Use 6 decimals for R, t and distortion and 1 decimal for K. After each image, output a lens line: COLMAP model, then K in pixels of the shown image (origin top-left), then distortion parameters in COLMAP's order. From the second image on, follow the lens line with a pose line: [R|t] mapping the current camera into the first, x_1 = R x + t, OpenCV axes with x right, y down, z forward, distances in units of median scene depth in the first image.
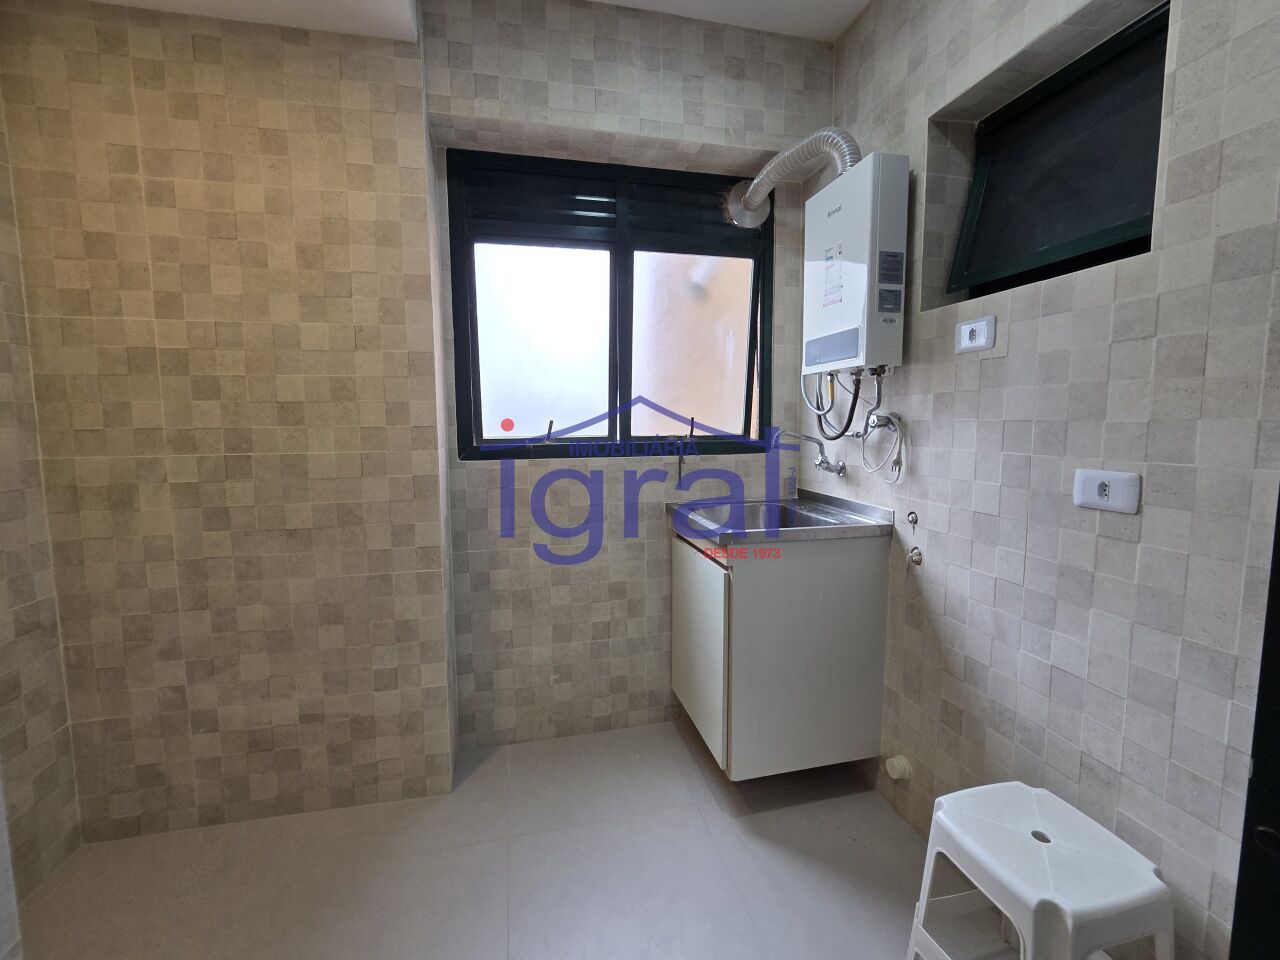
lens RADIAL K [[529.3, 0, 636.4], [0, 529.3, 465.9], [0, 0, 1]] dist [0.000714, -0.000692]
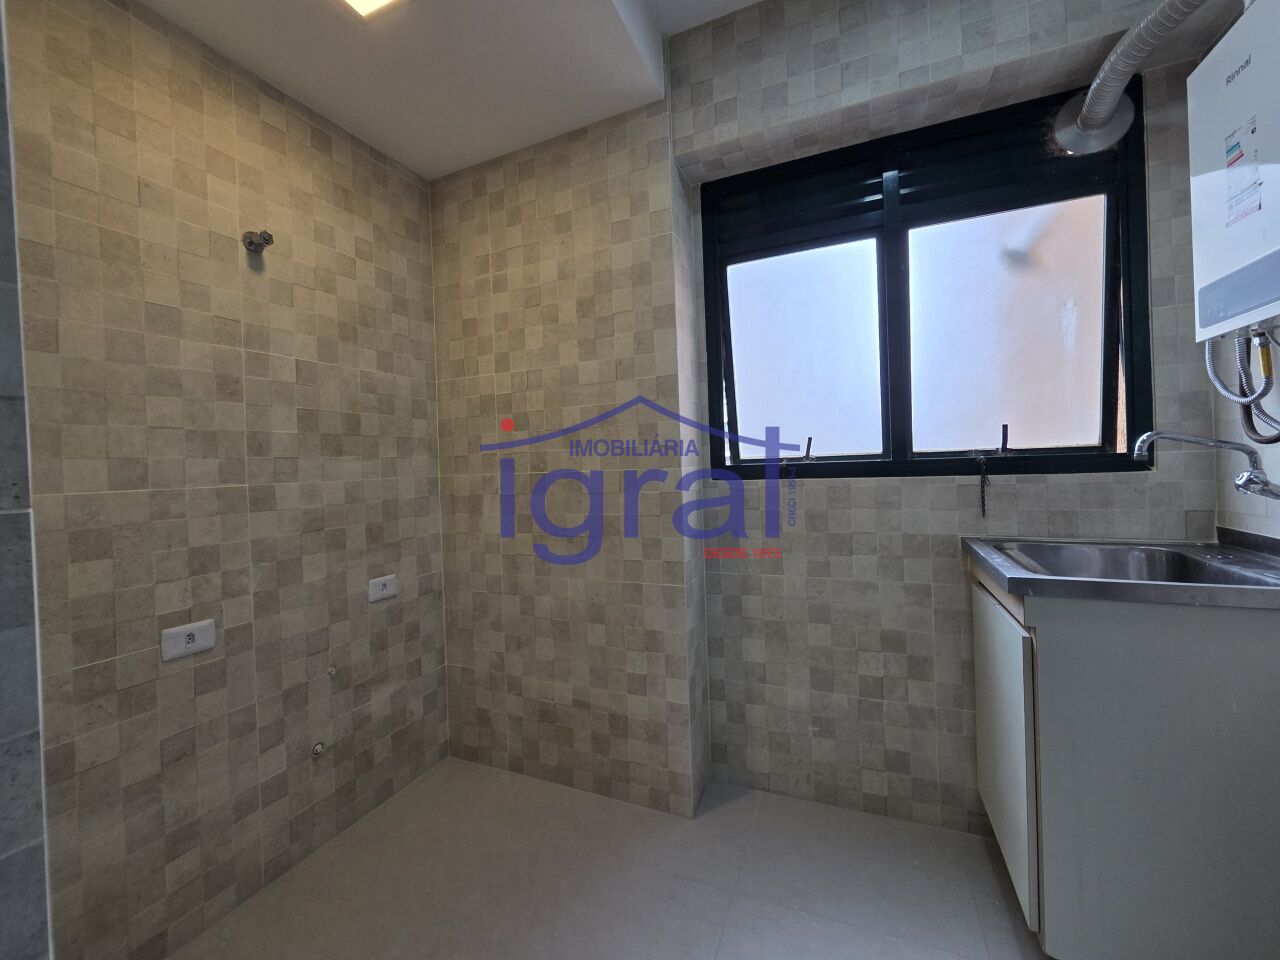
lens RADIAL K [[529.3, 0, 636.4], [0, 529.3, 465.9], [0, 0, 1]] dist [0.000714, -0.000692]
pose [[0.804907, -0.019642, -0.593076, 0.165190], [-0.021551, 0.997825, -0.062295, 0.031933], [0.593009, 0.062923, 0.802733, 0.118991]]
